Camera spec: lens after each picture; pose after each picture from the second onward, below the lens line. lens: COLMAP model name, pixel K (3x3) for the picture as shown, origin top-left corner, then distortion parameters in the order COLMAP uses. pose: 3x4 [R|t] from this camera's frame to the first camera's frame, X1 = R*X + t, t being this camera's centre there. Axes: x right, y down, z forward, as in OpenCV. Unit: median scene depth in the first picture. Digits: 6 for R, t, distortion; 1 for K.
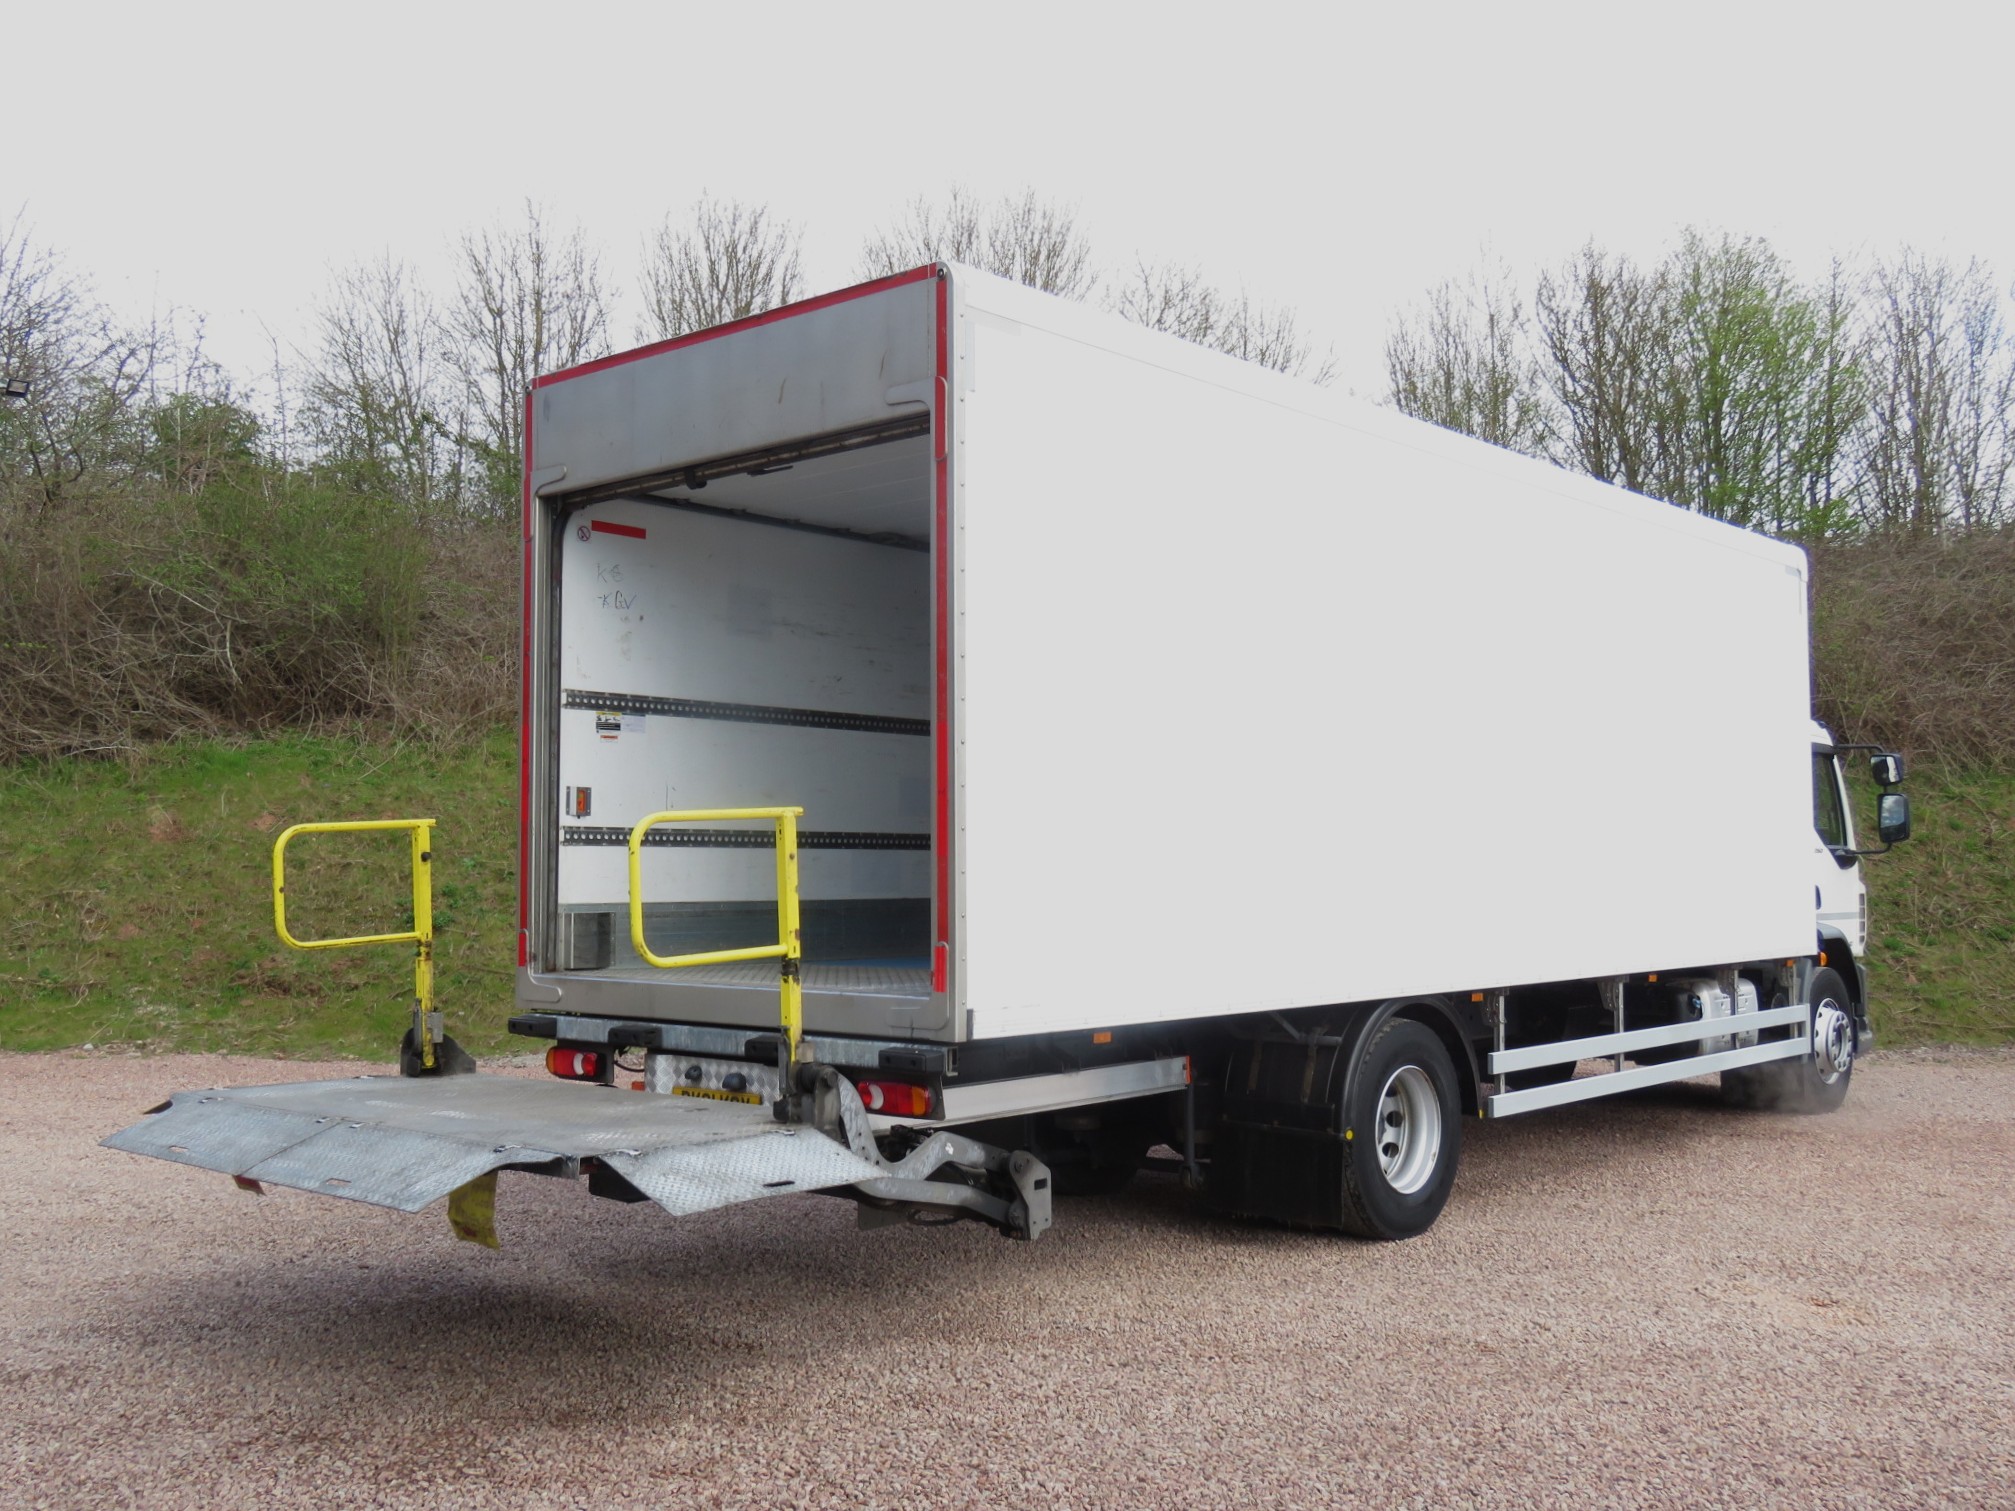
lens RADIAL K [[1926.6, 0, 1010.3], [0, 1926.6, 772.4], [0, 0, 1]] dist [0.002479, 0.017437]
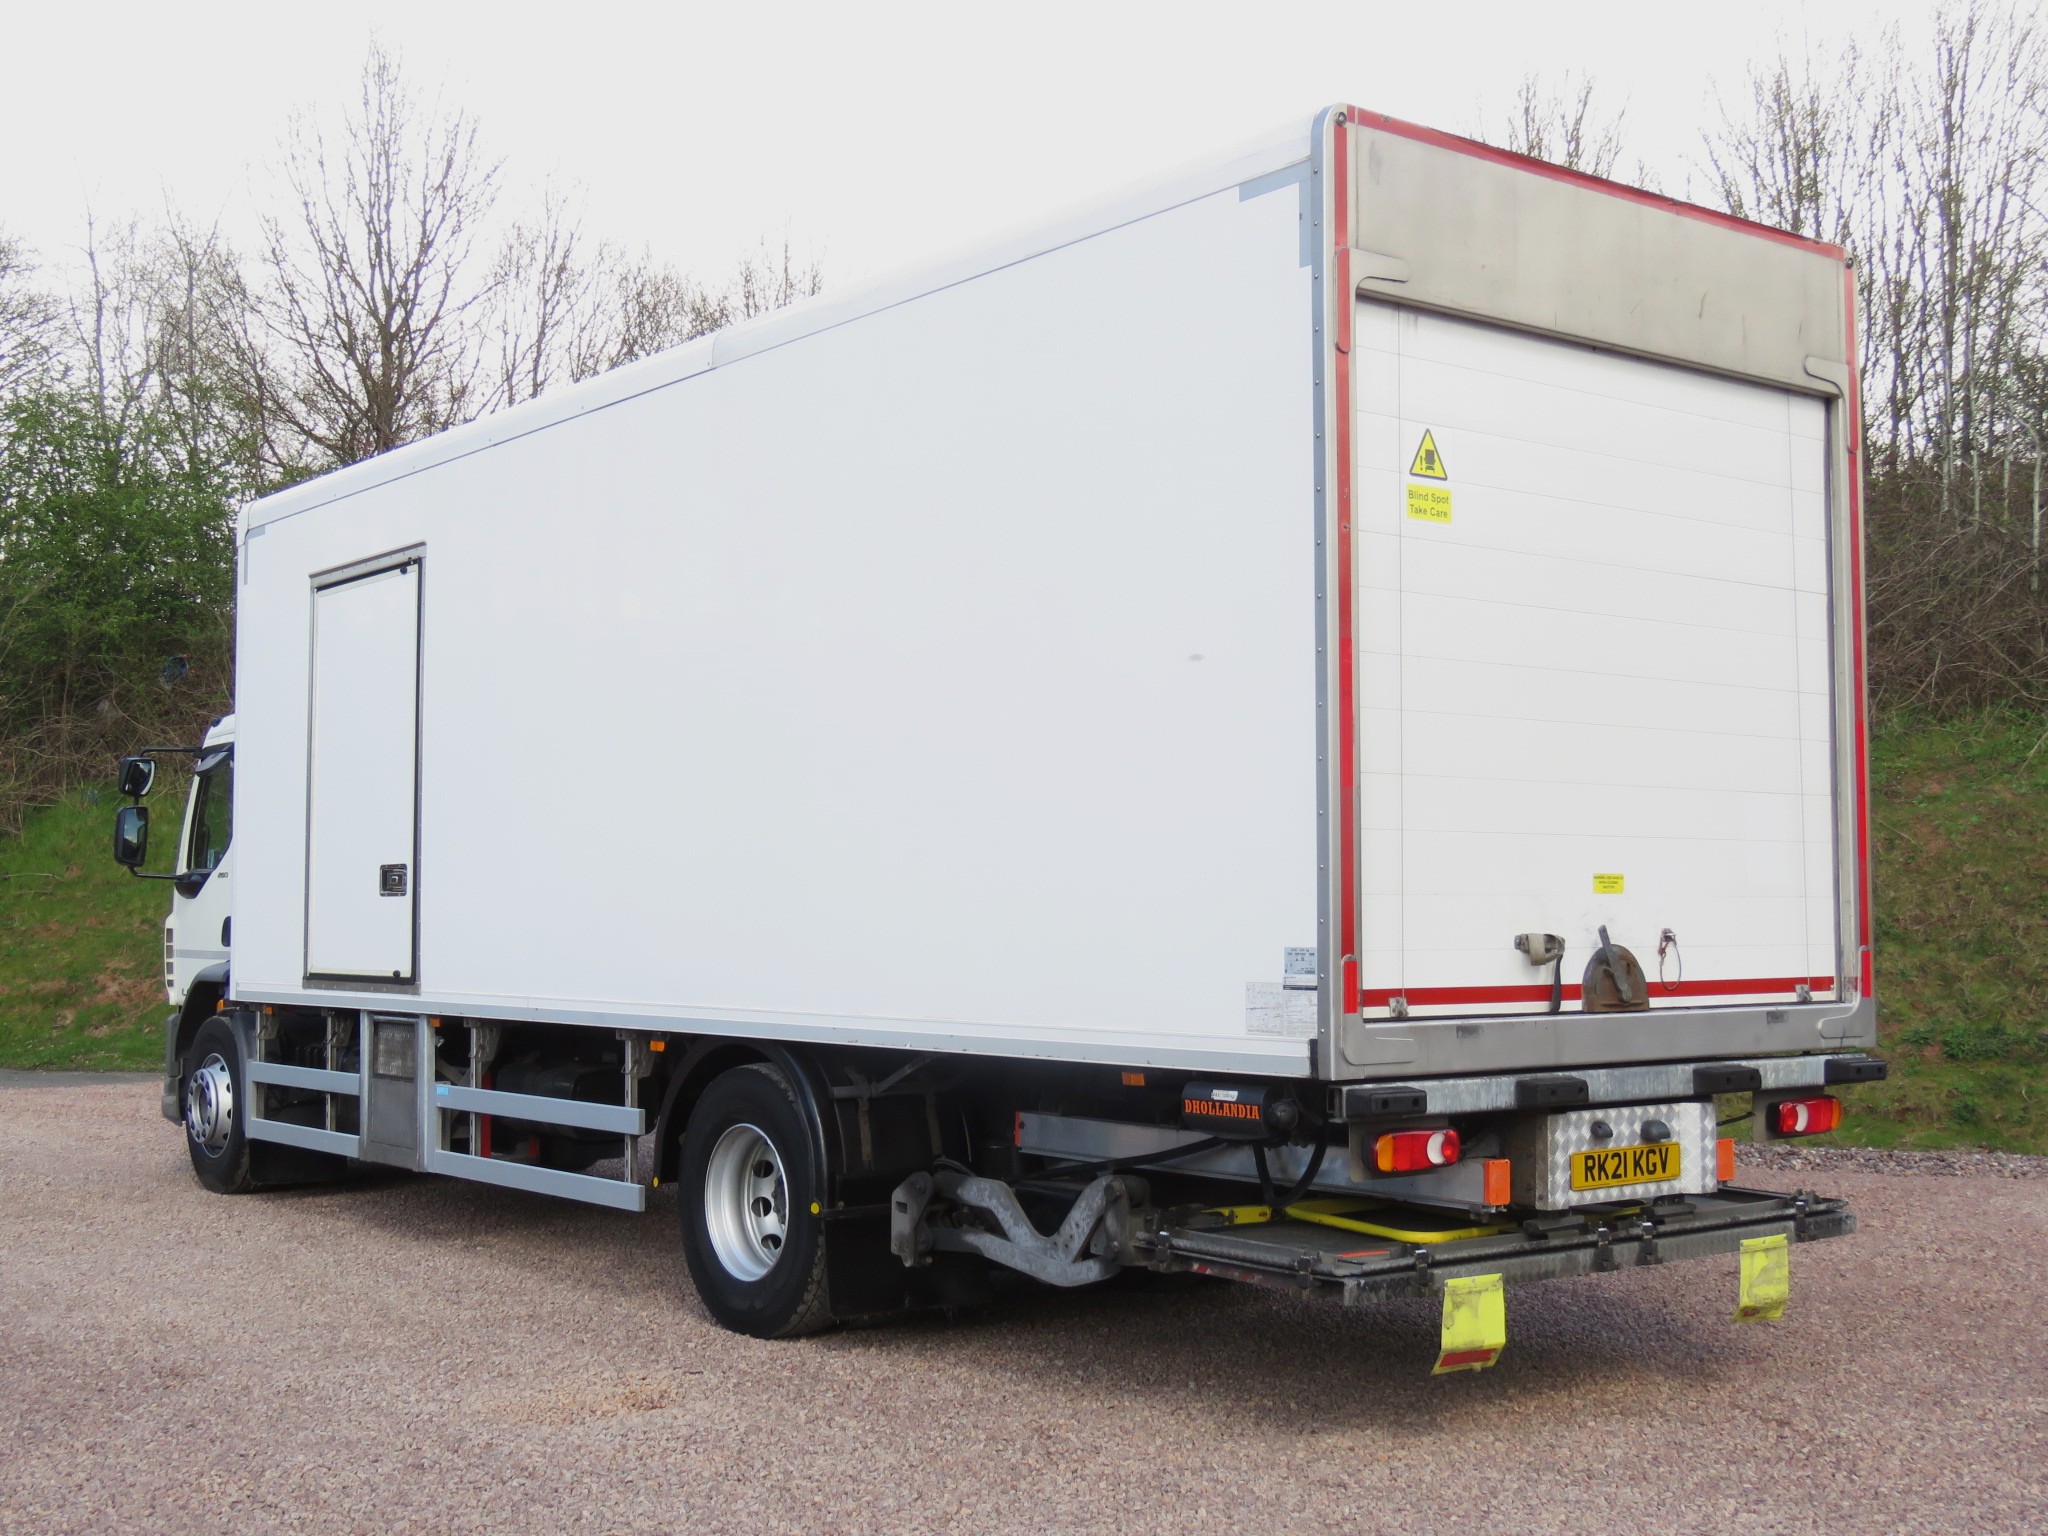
lens RADIAL K [[2436.3, 0, 1024.0], [0, 2436.3, 768.0], [0, 0, 1]] dist [-0.005501, 0.004487]
pose [[0.186183, 0.061441, 0.980592, -0.946820], [-0.047535, 0.997437, -0.053471, 0.059936], [-0.981364, -0.036657, 0.188627, 0.846316]]
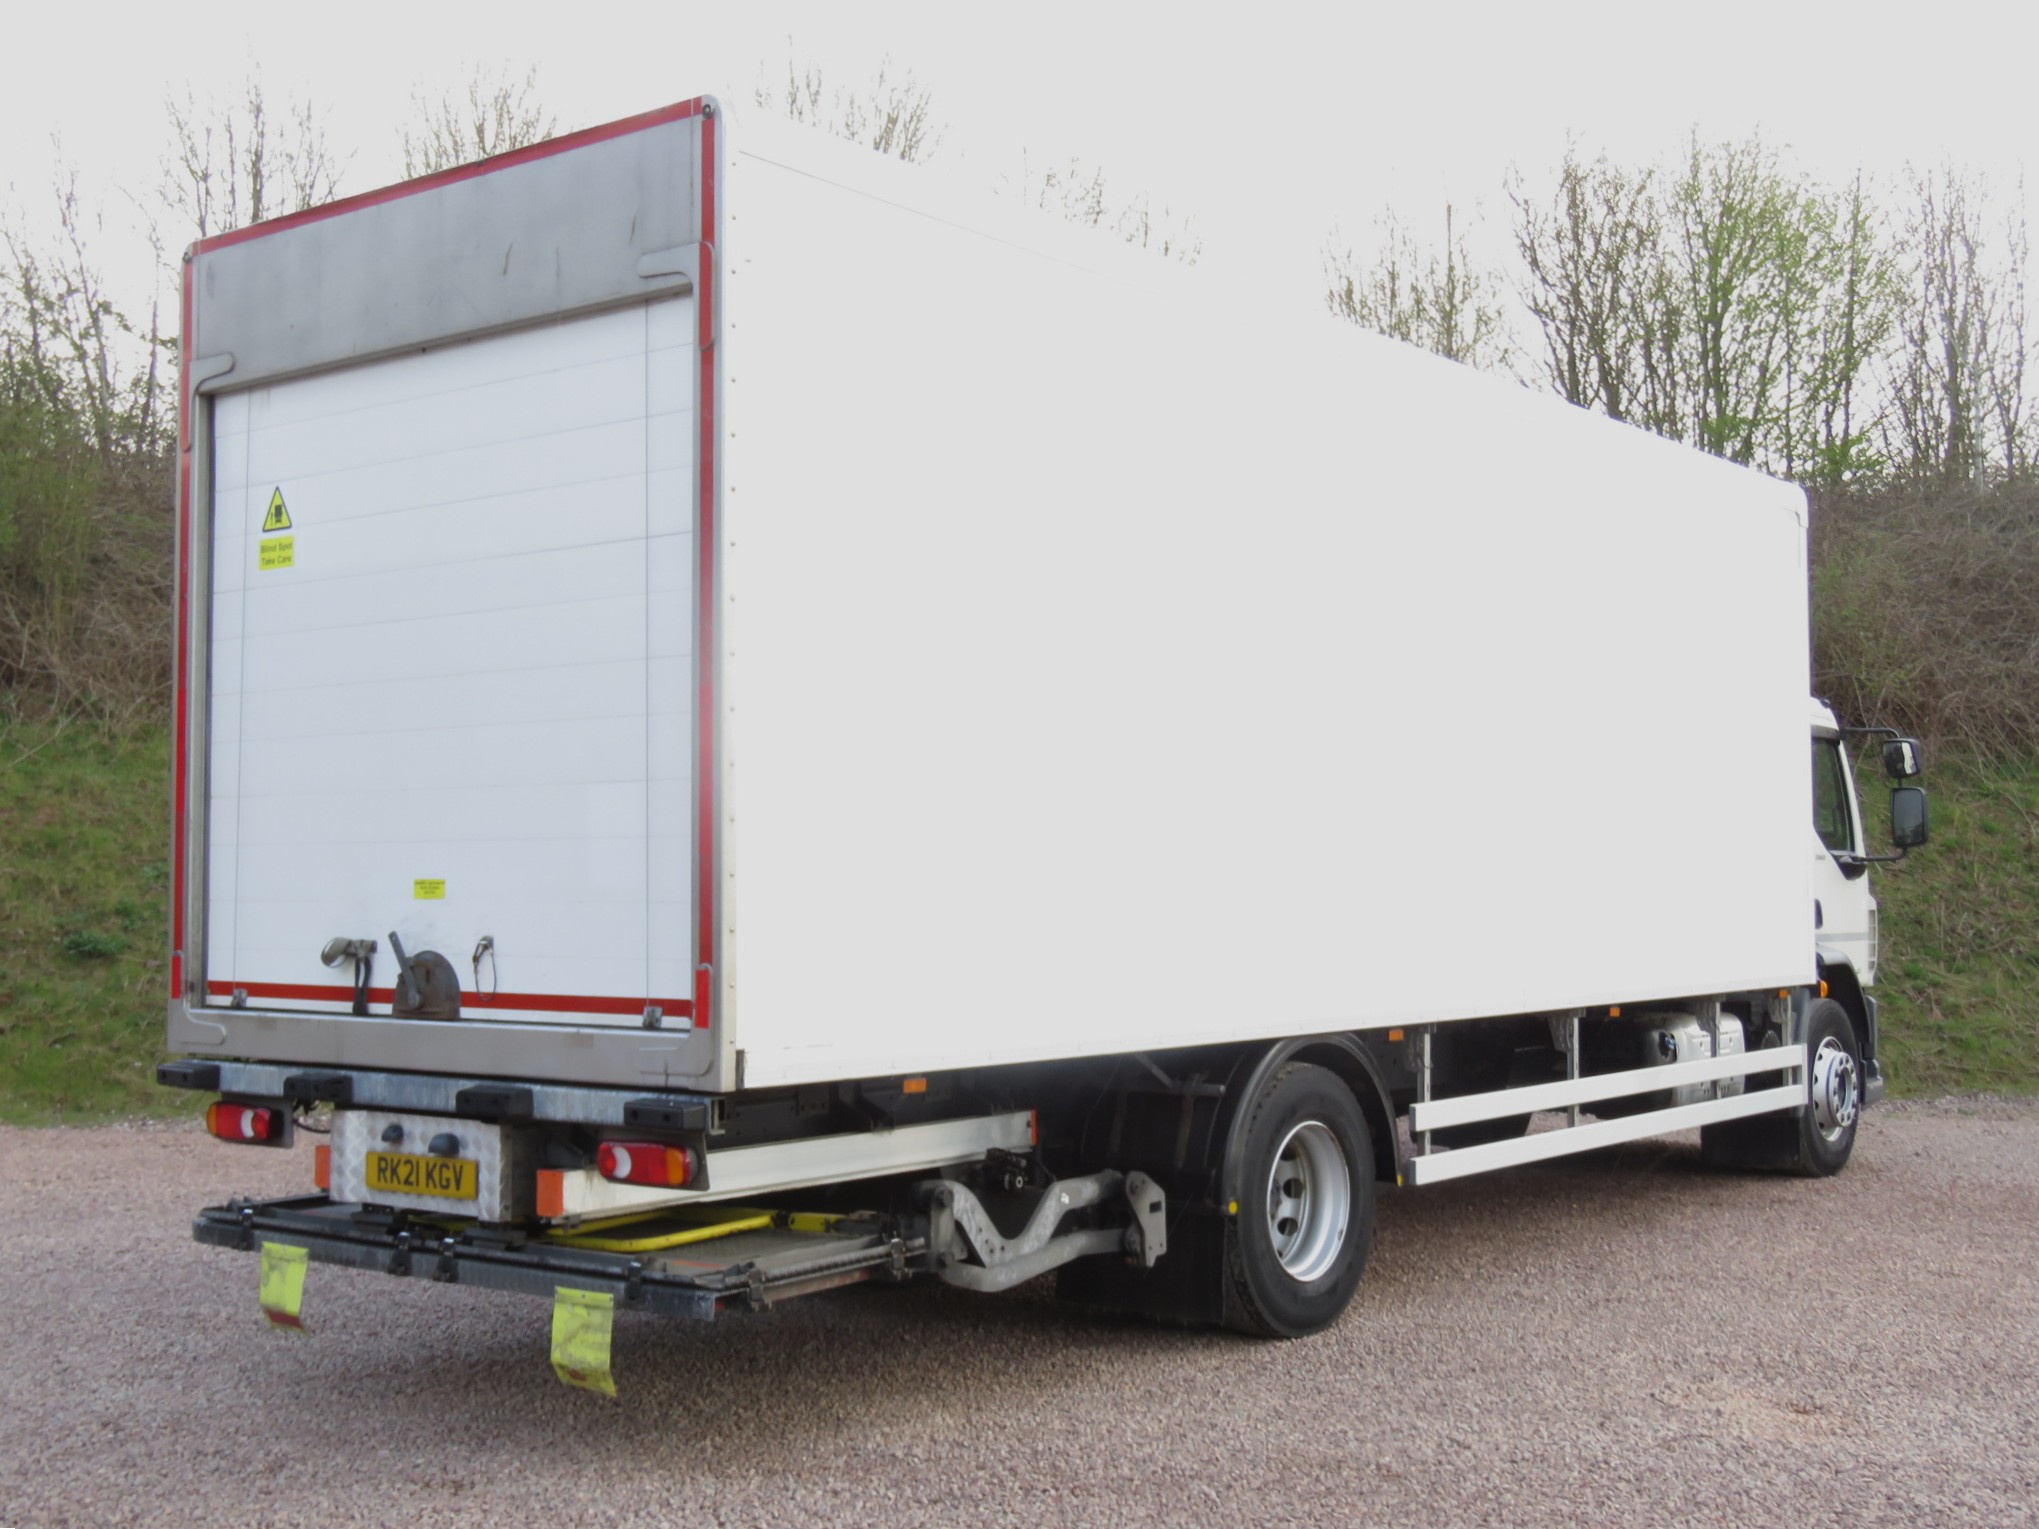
lens RADIAL K [[2384.4, 0, 1019.5], [0, 2384.4, 764.5], [0, 0, 1]] dist [-0.003807, 0.014302]
pose [[0.997952, 0.003442, 0.063873, 0.021320], [-0.003380, 0.999994, -0.001073, 0.005411], [-0.063877, 0.000855, 0.997957, 0.018705]]
